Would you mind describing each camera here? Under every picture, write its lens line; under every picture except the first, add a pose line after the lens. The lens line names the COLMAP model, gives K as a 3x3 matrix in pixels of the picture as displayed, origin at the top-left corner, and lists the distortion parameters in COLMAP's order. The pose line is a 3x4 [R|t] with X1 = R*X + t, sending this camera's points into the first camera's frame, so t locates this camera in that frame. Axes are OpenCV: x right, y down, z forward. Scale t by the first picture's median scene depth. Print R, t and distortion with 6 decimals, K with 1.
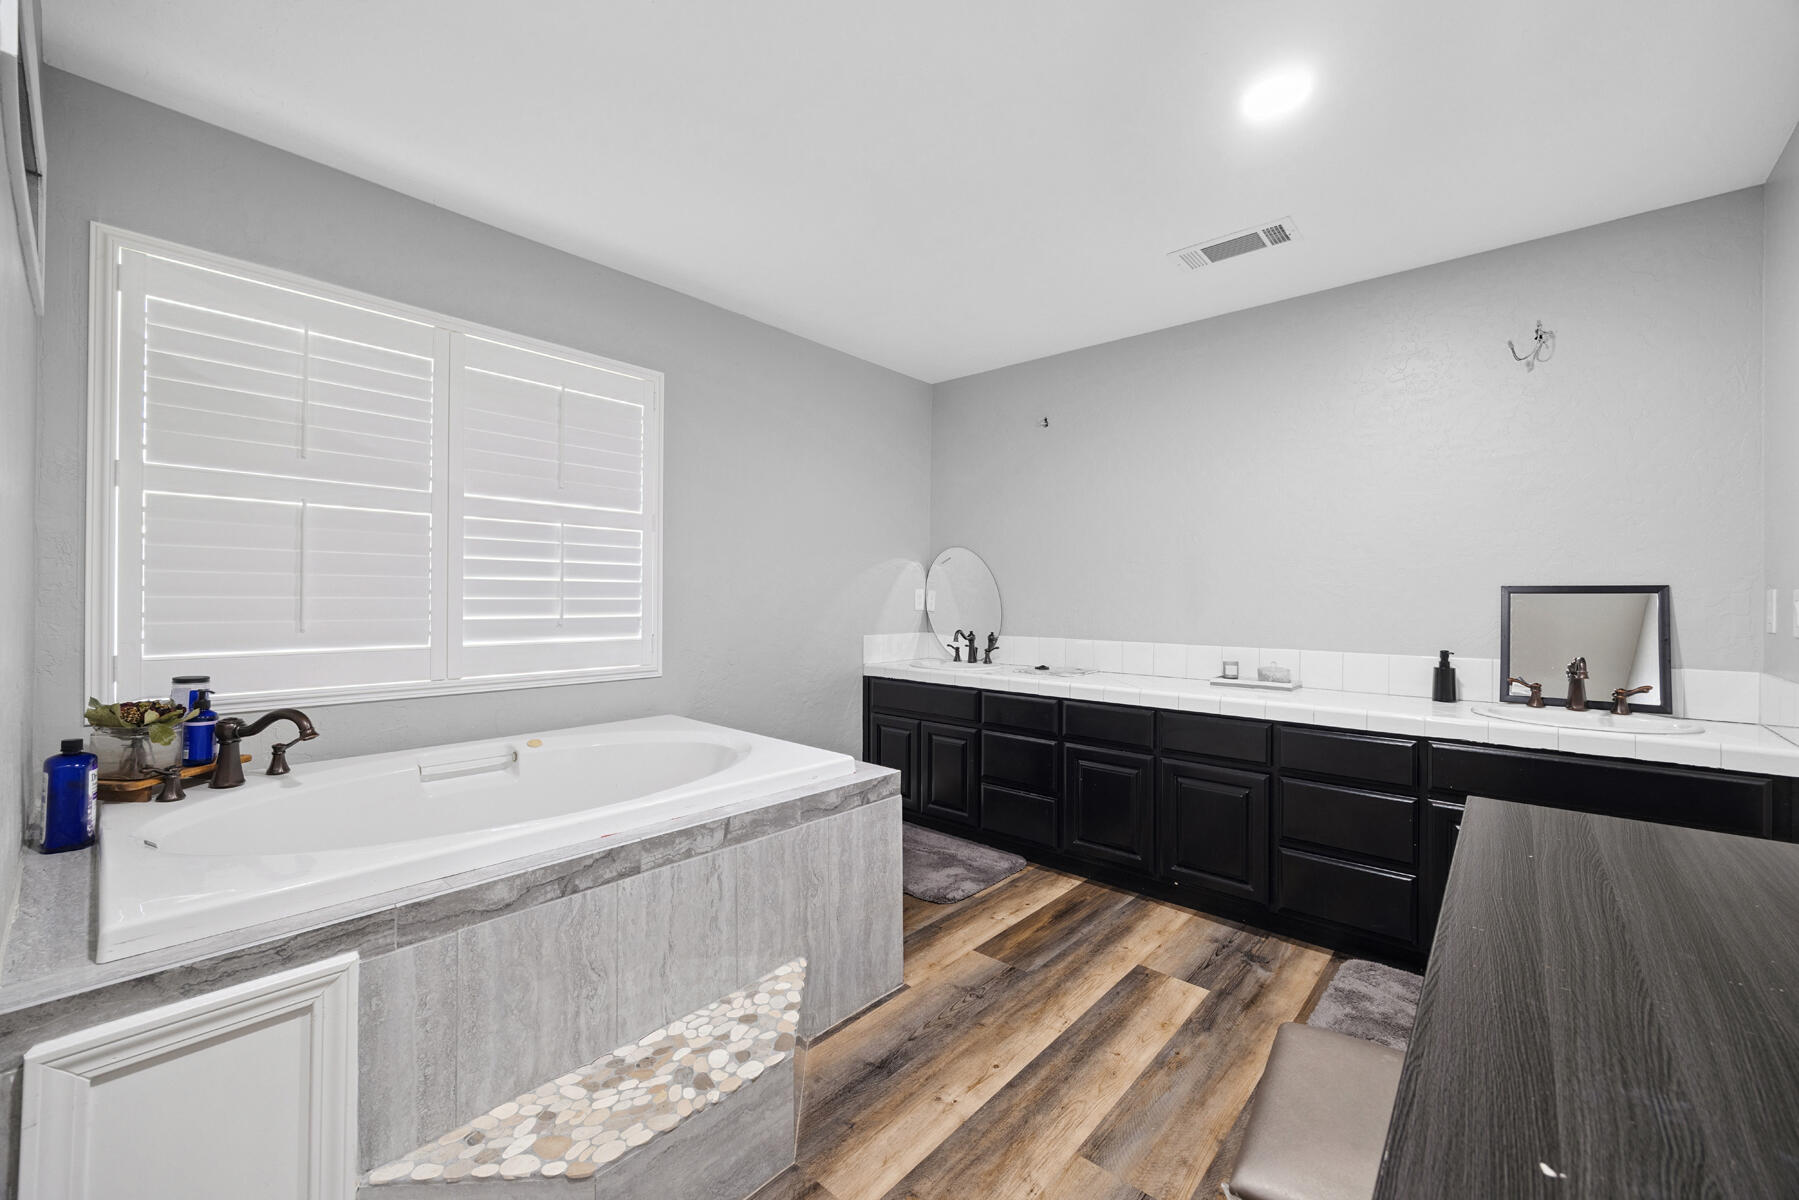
lens RADIAL K [[718.6, 0, 899.5], [0, 718.6, 600.0], [0, 0, 1]] dist [0.001961, 0.000282]
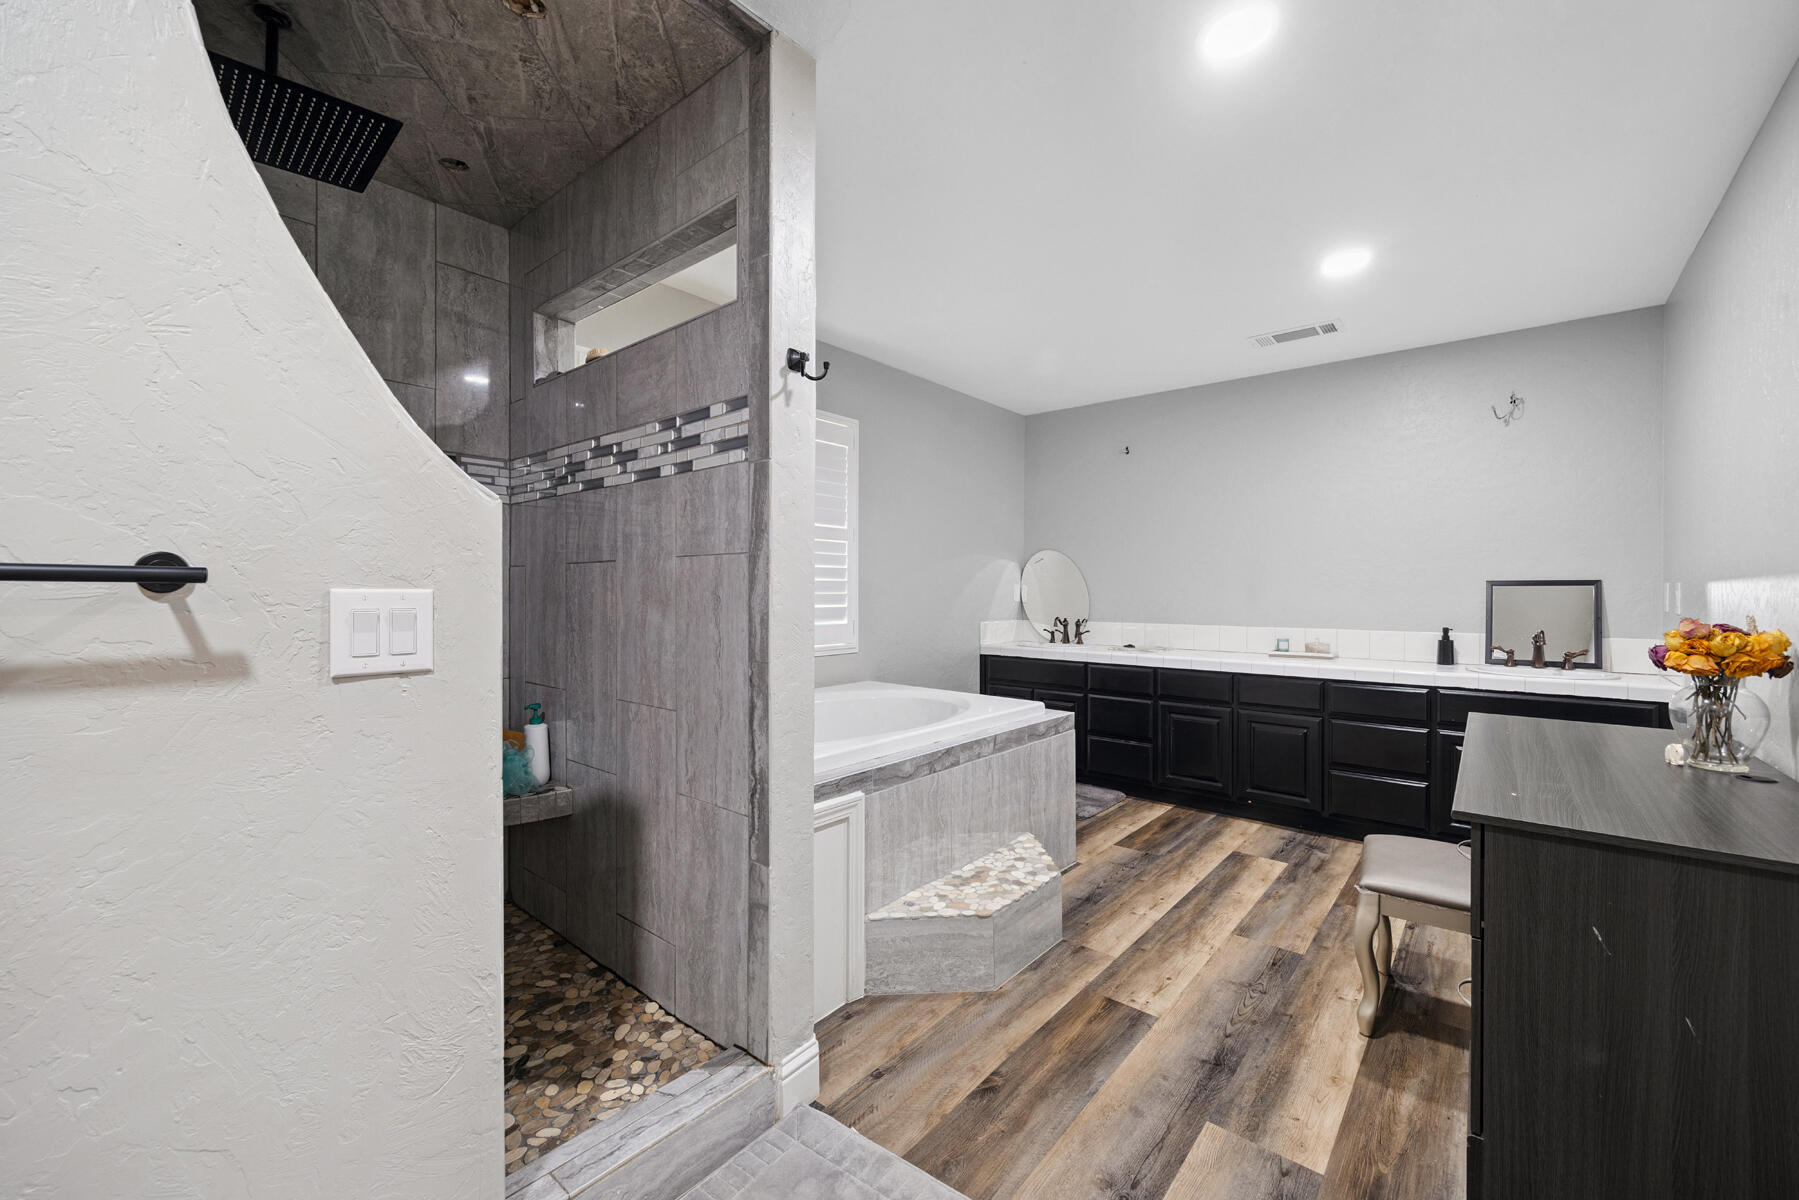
lens RADIAL K [[703.8, 0, 920.1], [0, 703.8, 599.2], [0, 0, 1]] dist [0.001406, 0.000319]
pose [[0.999674, -0.005311, 0.024956, -0.317113], [0.005116, 0.999956, 0.007880, 0.000036], [-0.024997, -0.007749, 0.999657, -0.362827]]
